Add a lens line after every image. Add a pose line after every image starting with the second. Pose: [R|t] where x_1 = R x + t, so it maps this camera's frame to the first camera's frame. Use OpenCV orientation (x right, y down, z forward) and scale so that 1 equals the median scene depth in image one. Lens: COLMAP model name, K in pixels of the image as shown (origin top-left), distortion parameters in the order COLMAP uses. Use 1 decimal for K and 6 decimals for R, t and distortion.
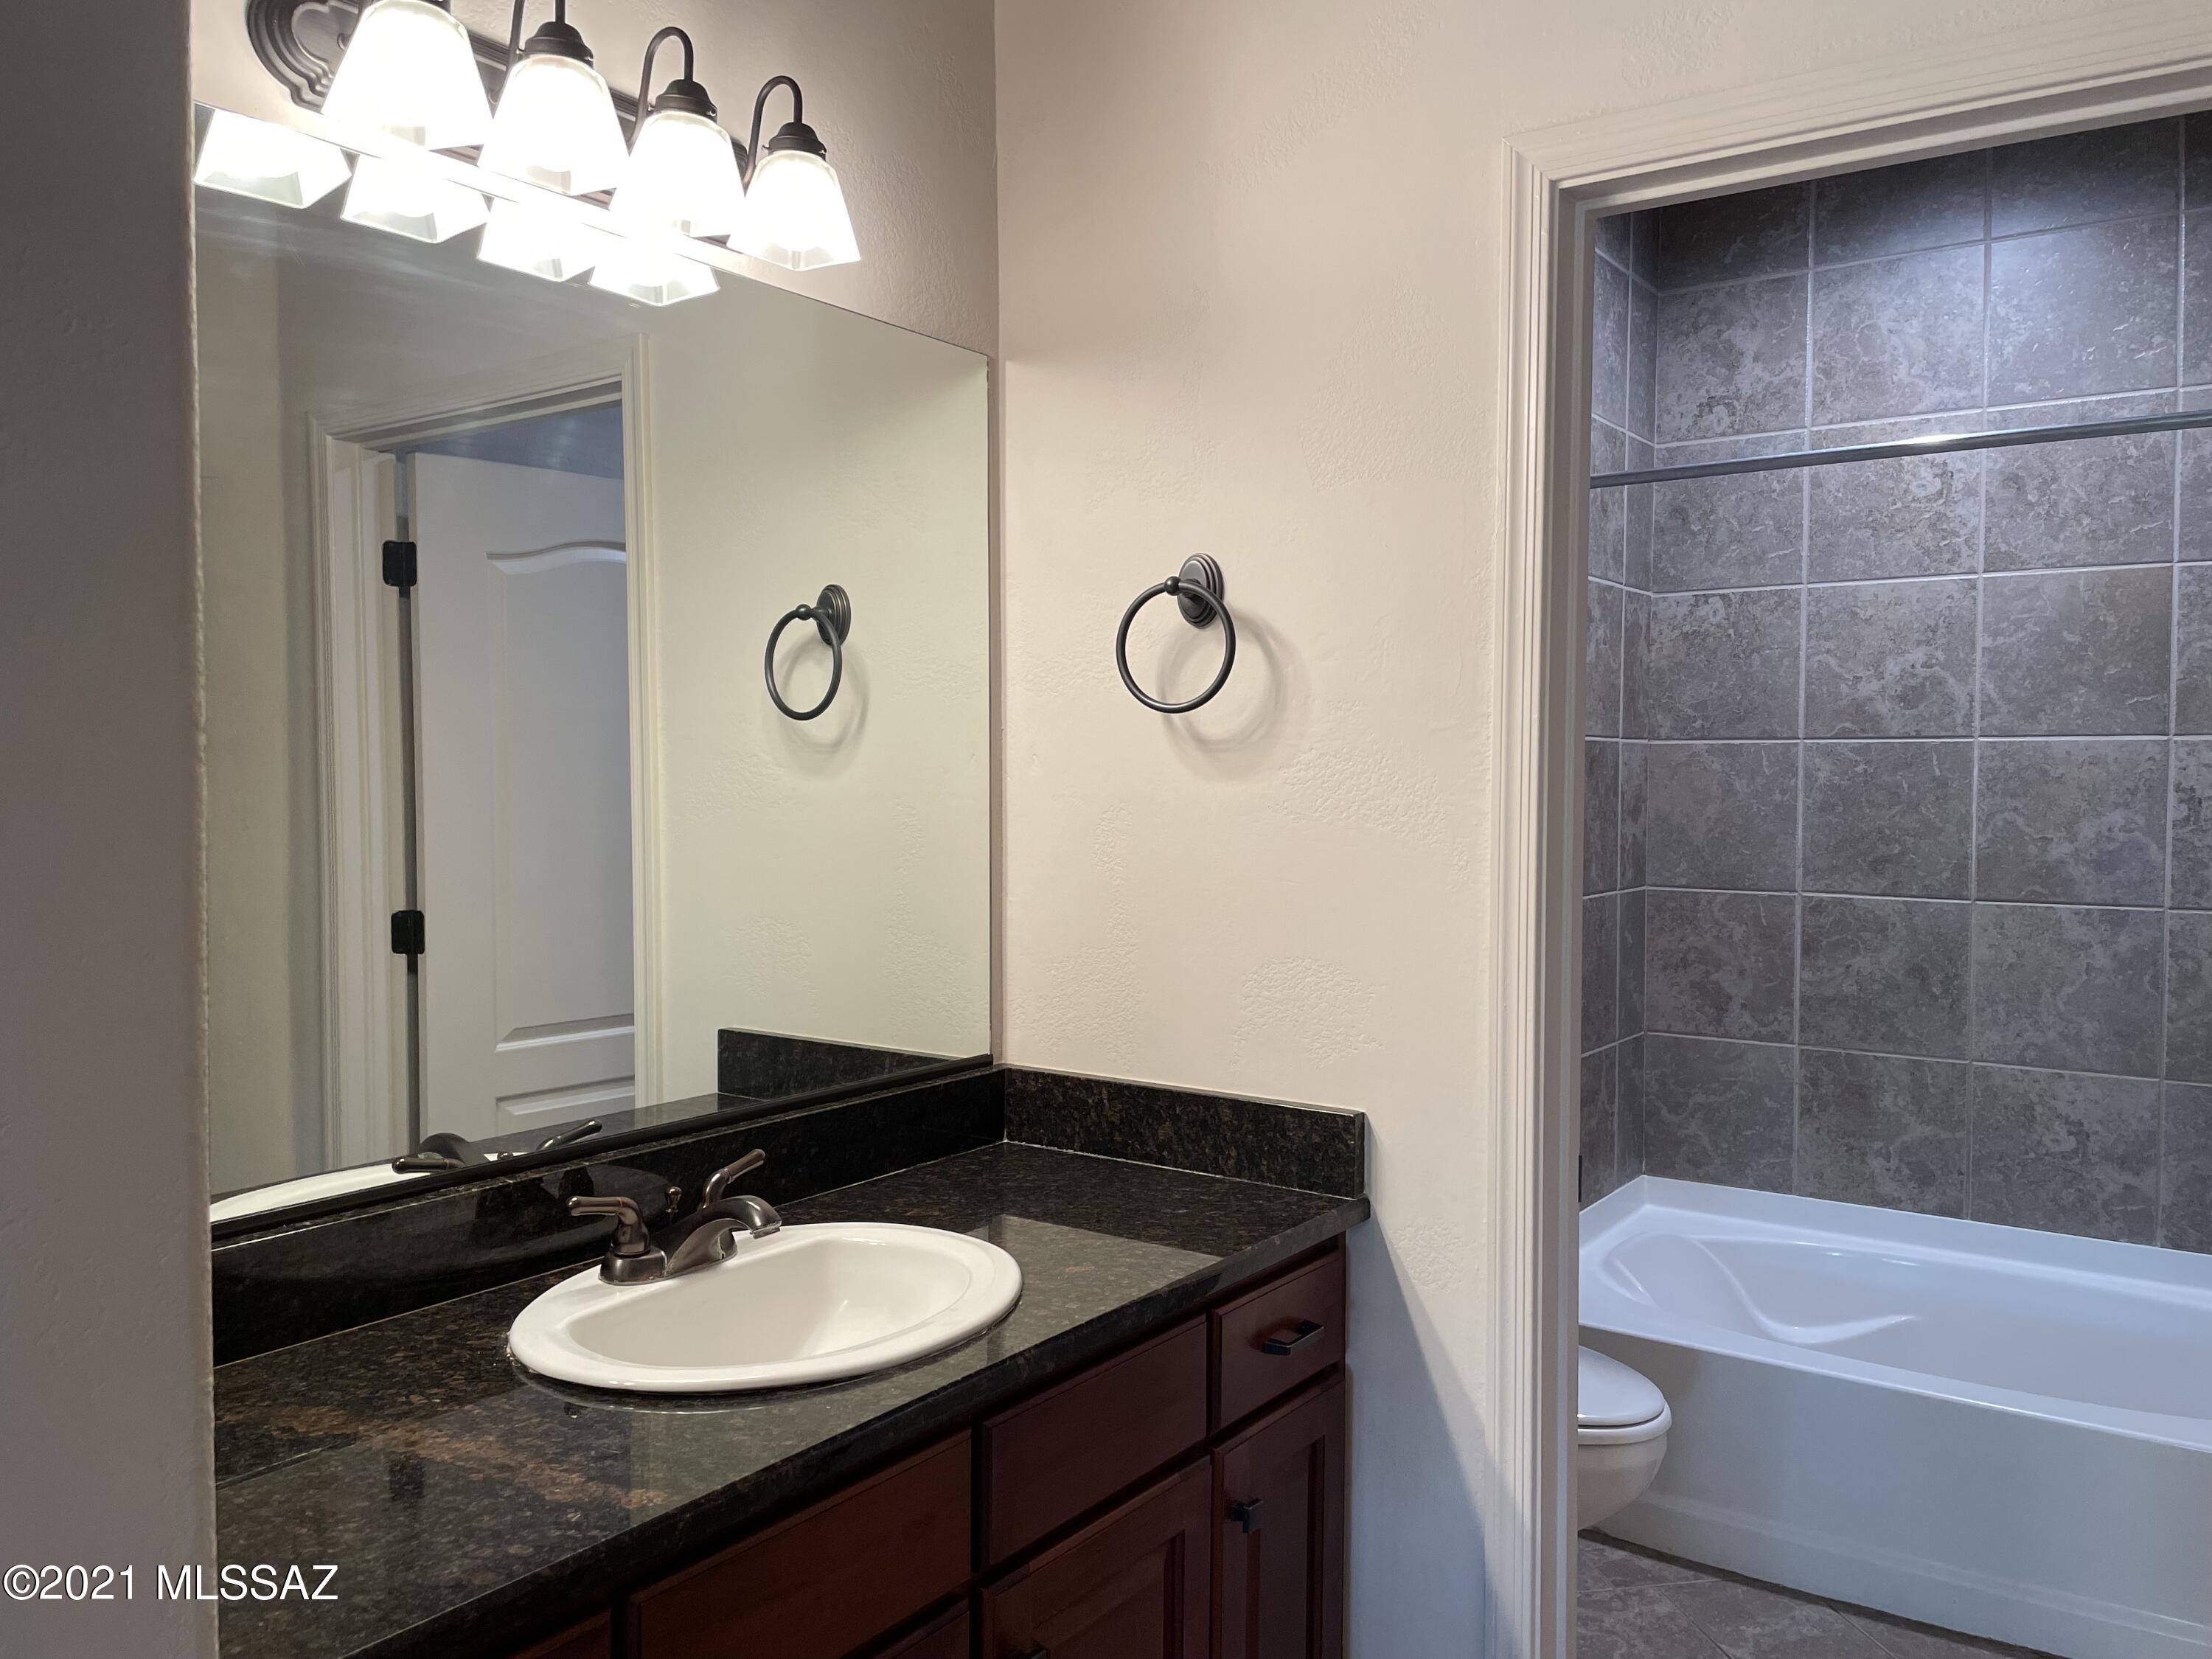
lens RADIAL K [[1677.9, 0, 1115.3], [0, 1677.9, 823.8], [0, 0, 1]] dist [0.085210, -0.105384]
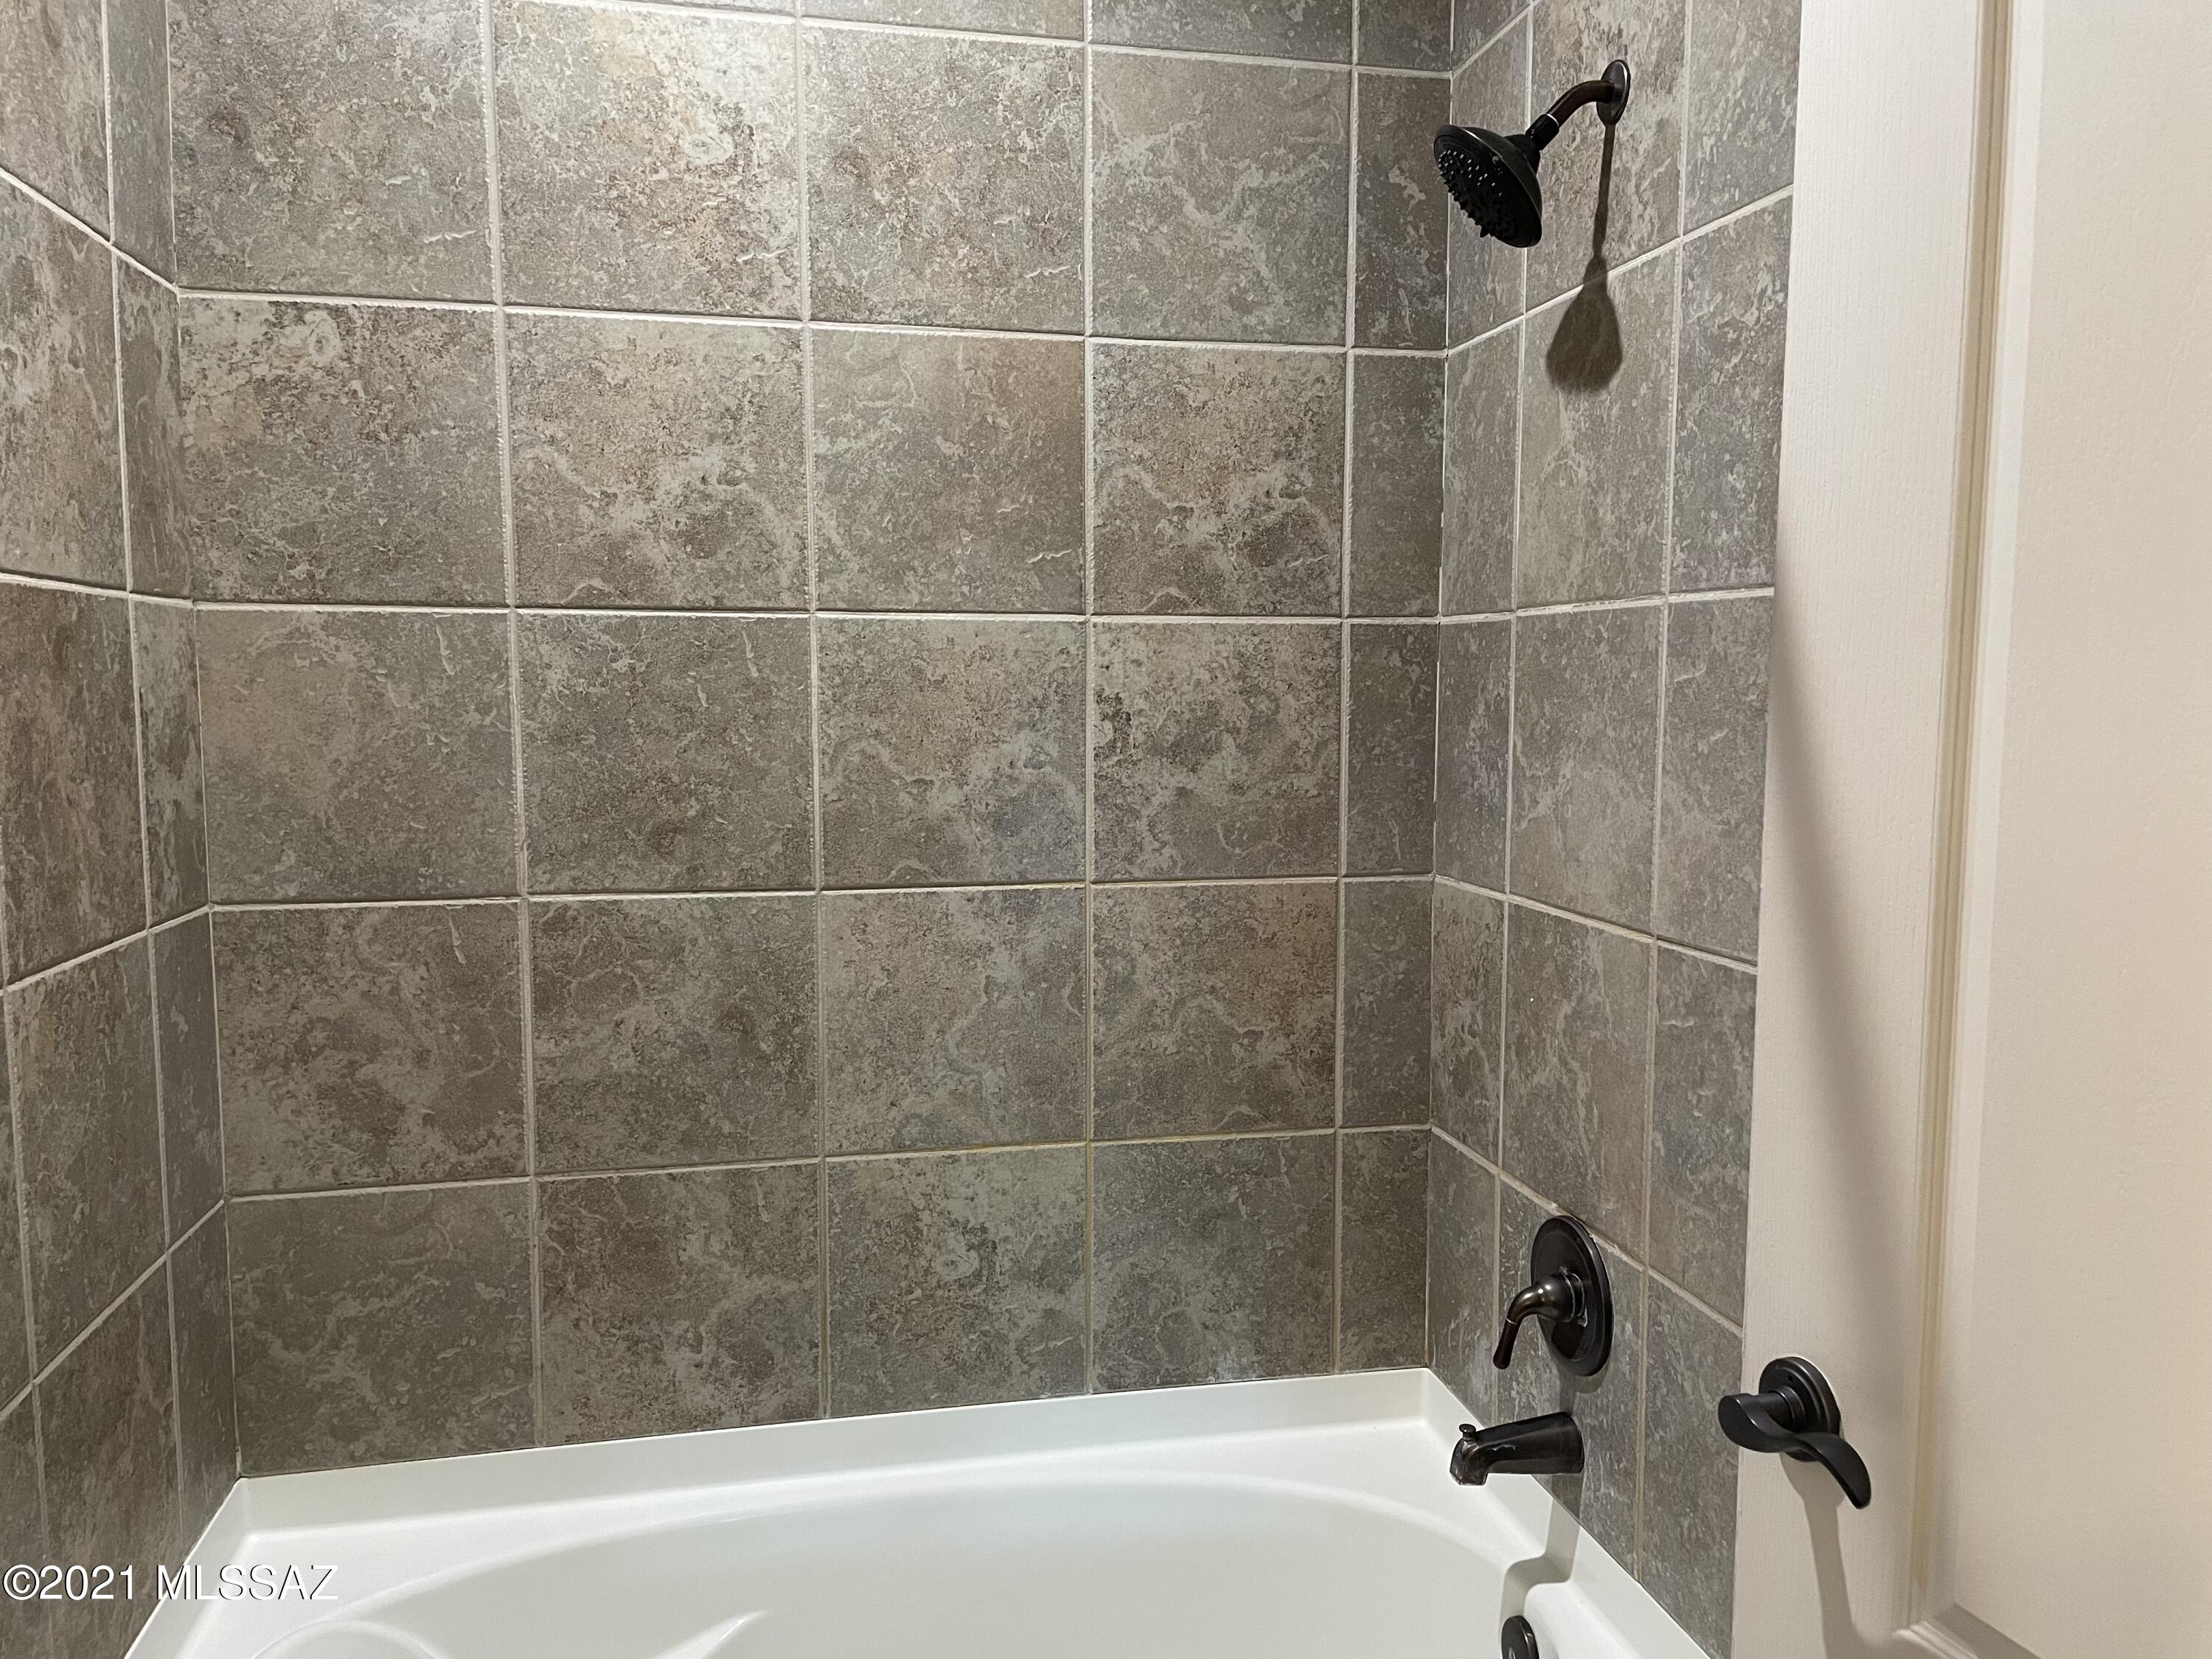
lens RADIAL K [[1677.9, 0, 1126.5], [0, 1677.9, 850.8], [0, 0, 1]] dist [0.085210, -0.105384]
pose [[0.677756, -0.077886, 0.731151, 0.146166], [0.023275, 0.996148, 0.084540, -0.015003], [-0.734919, -0.040280, 0.676958, 0.511767]]
